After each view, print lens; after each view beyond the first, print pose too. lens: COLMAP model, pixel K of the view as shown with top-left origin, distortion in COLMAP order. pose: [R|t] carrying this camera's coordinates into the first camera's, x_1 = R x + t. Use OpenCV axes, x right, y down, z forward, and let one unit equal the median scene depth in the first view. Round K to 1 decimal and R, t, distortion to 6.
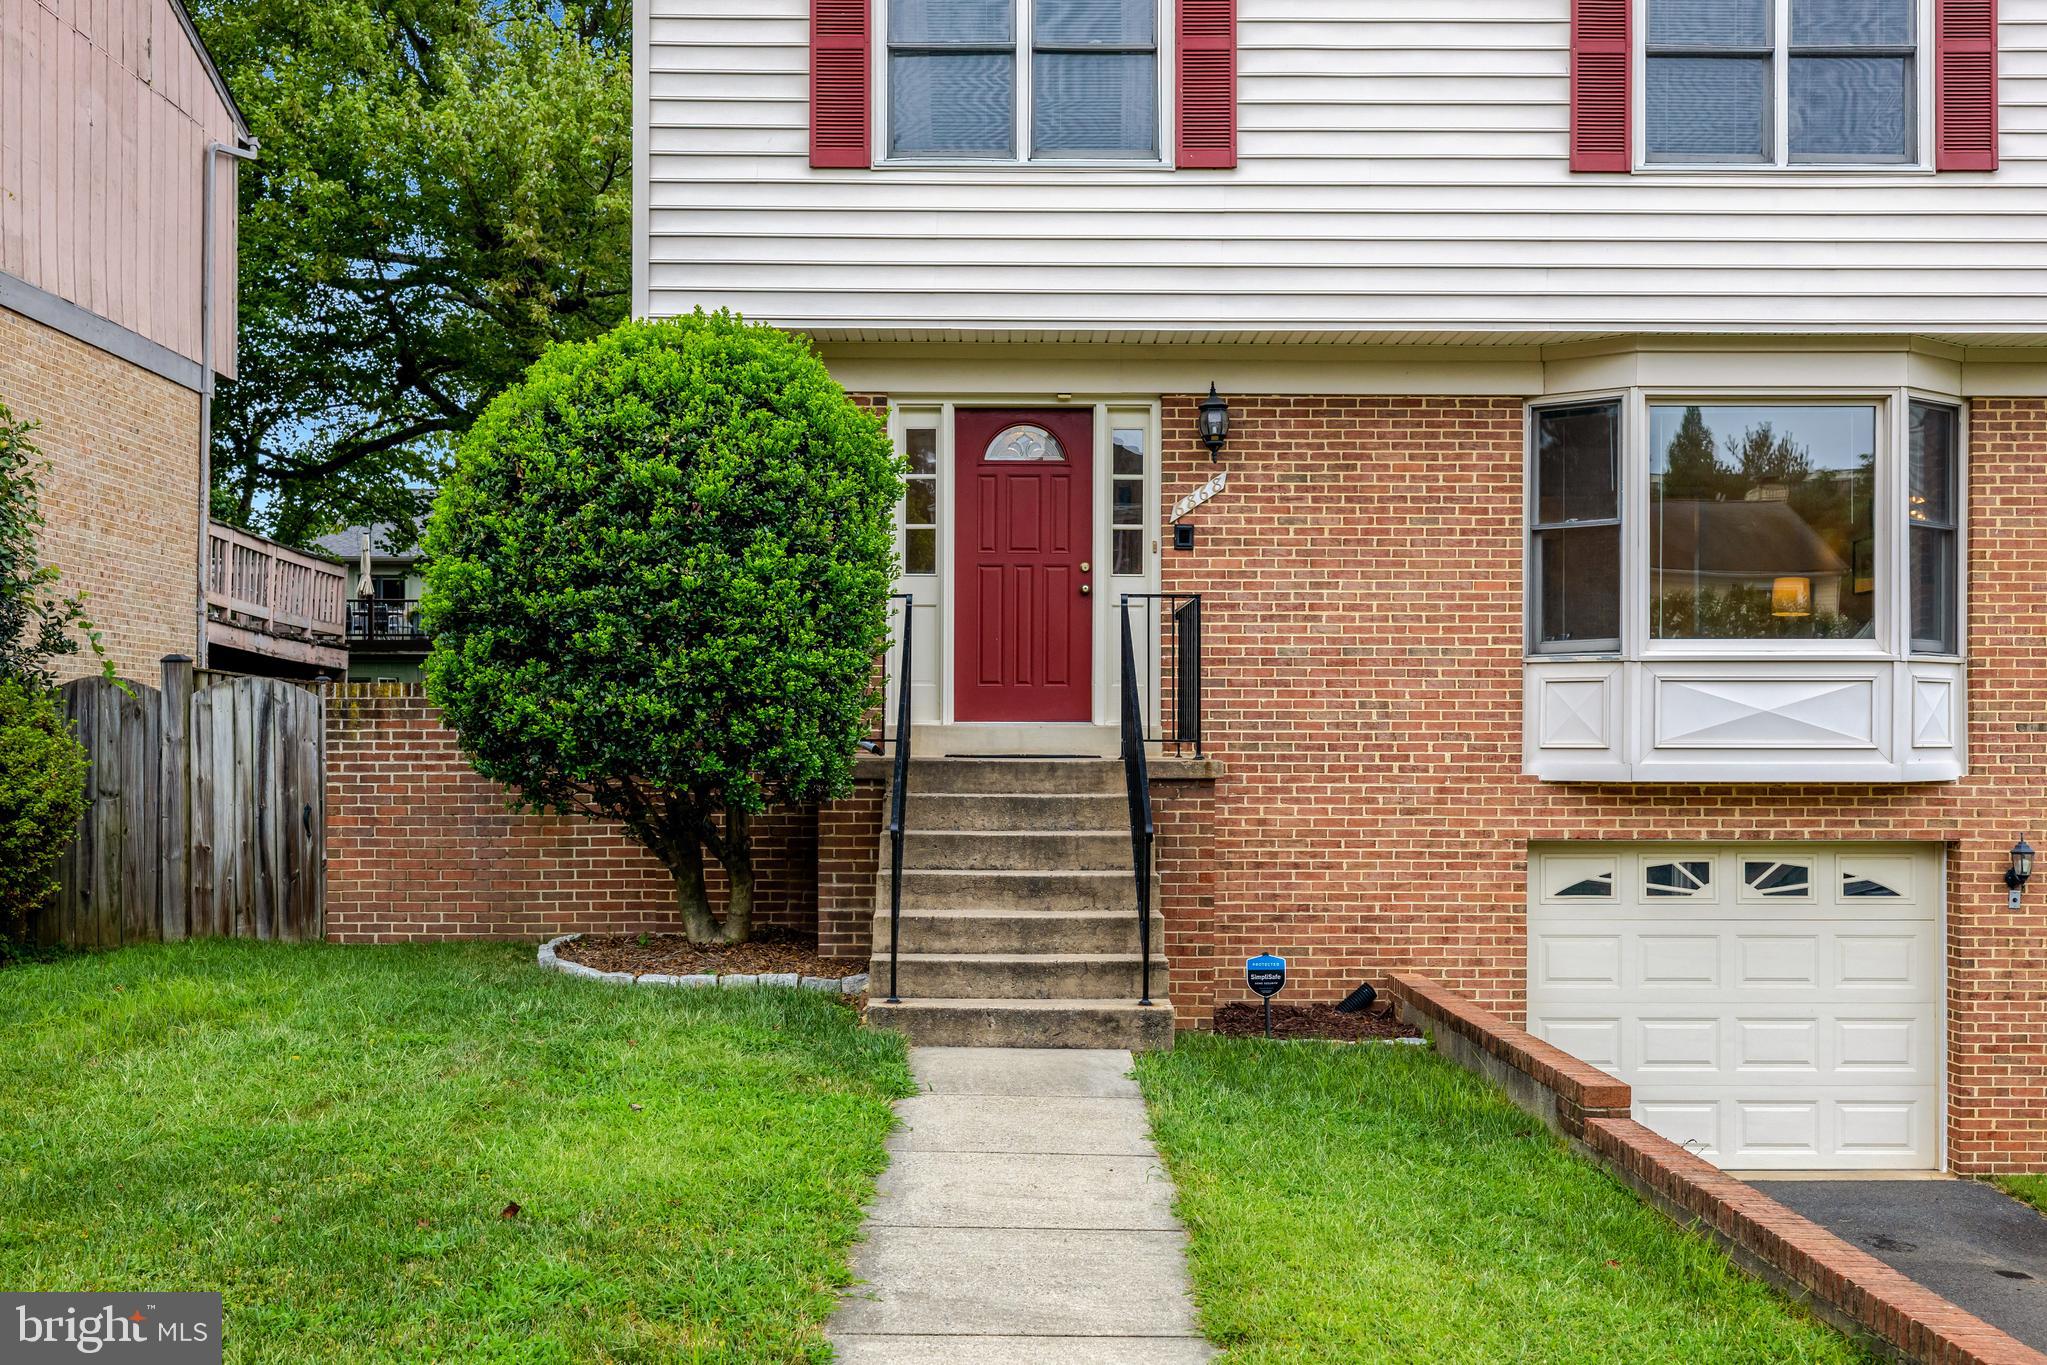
lens RADIAL K [[1990.5, 0, 987.3], [0, 1990.5, 730.1], [0, 0, 1]] dist [-0.000289, 0.000000]
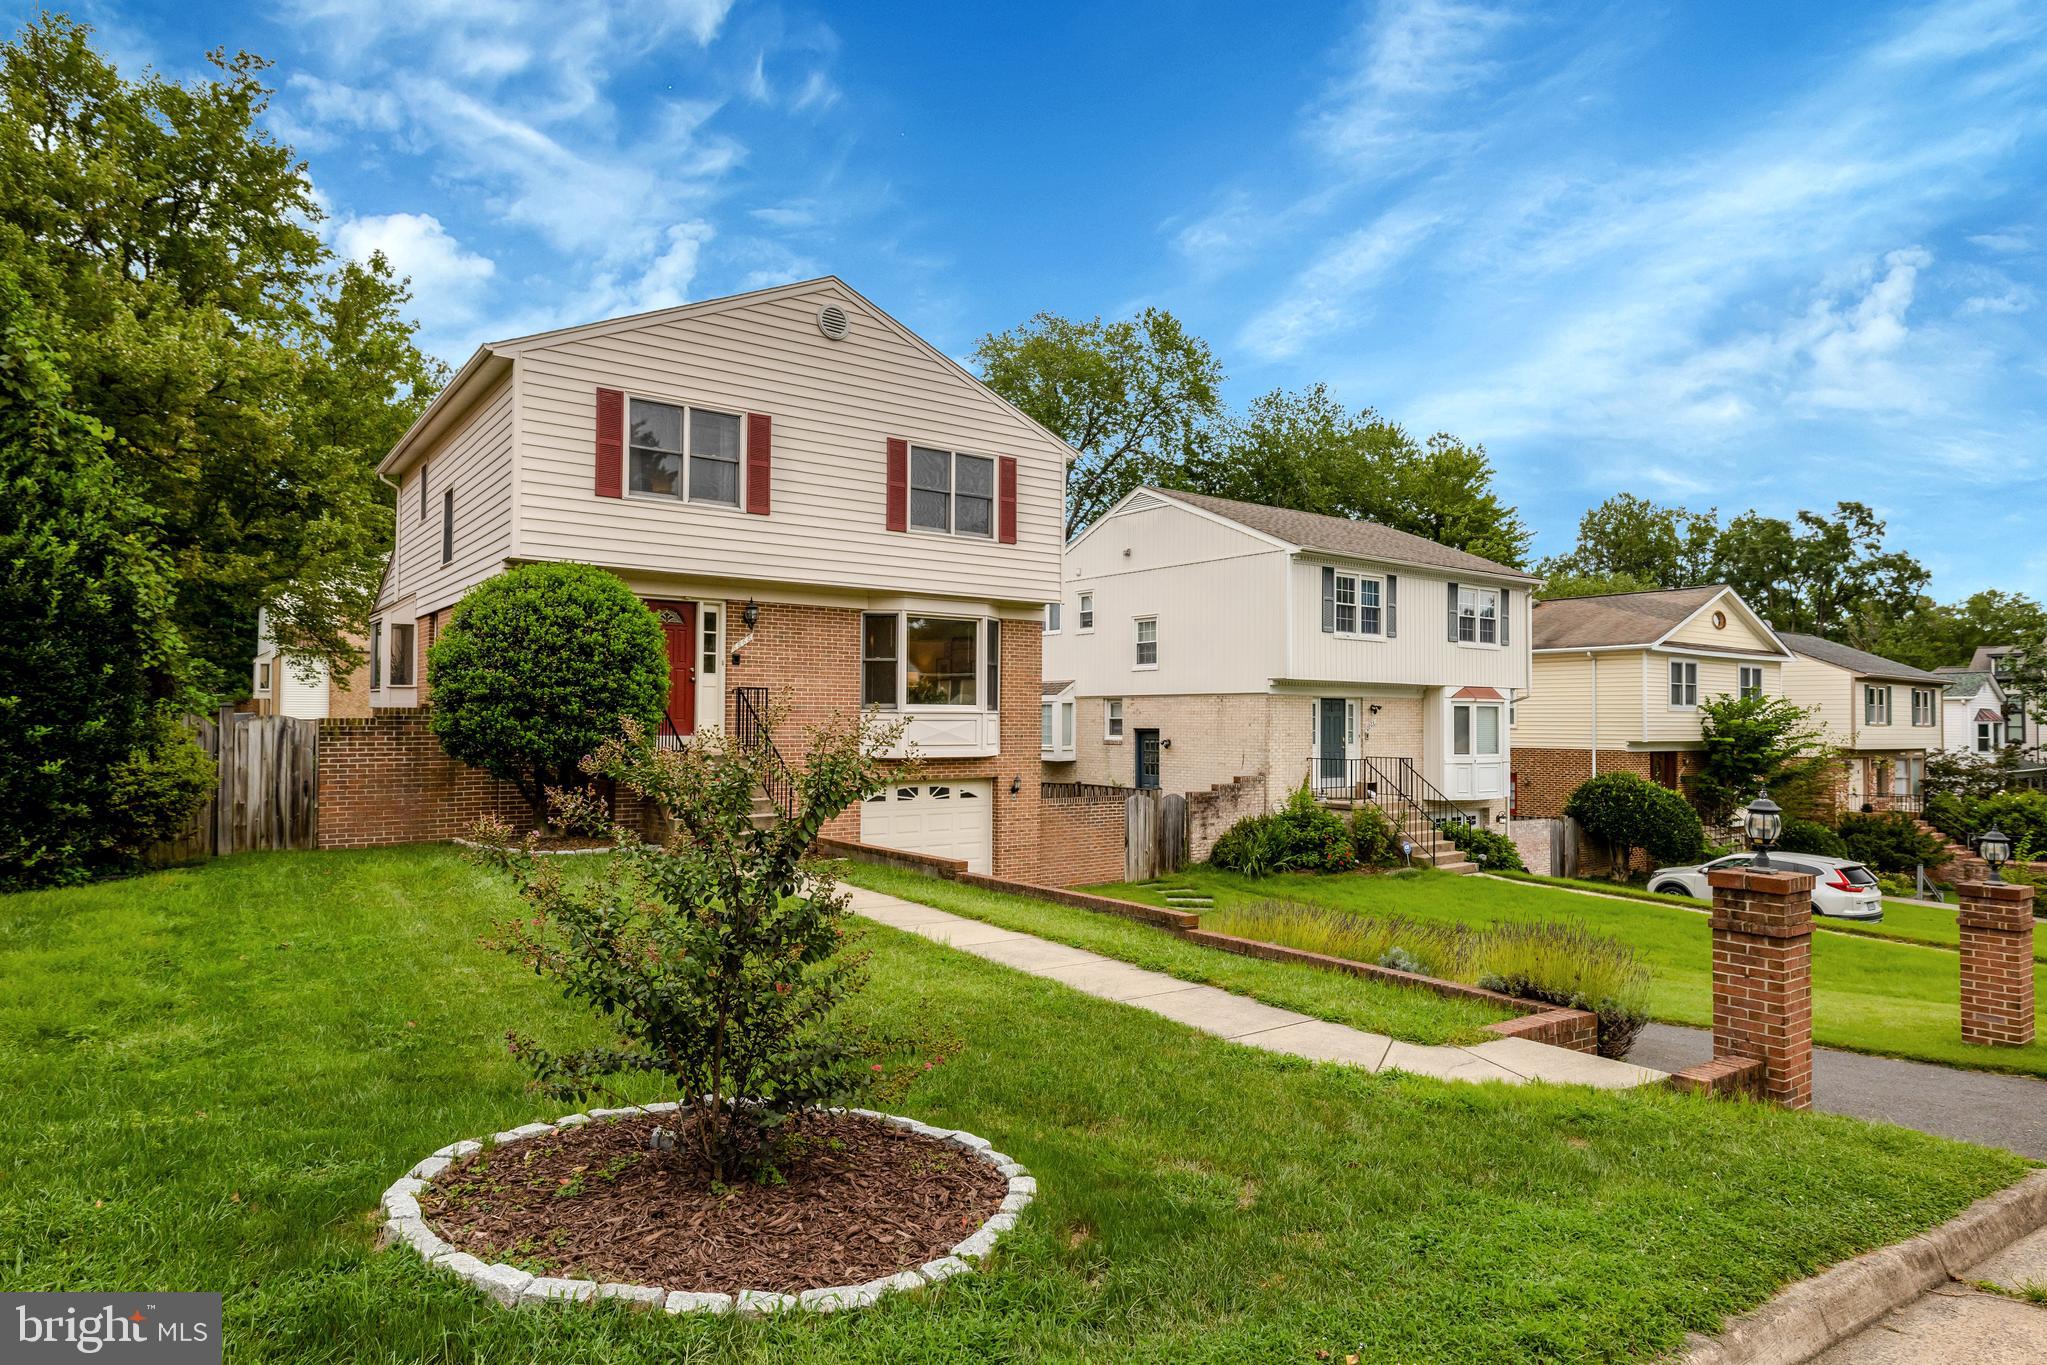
lens RADIAL K [[1162.0, 0, 1024.2], [0, 1162.0, 690.2], [0, 0, 1]] dist [0.000926, -0.000078]
pose [[0.806630, 0.018621, 0.590763, -0.452617], [-0.009625, 0.999785, -0.018372, -0.037061], [-0.590978, 0.009133, 0.806636, -0.345326]]
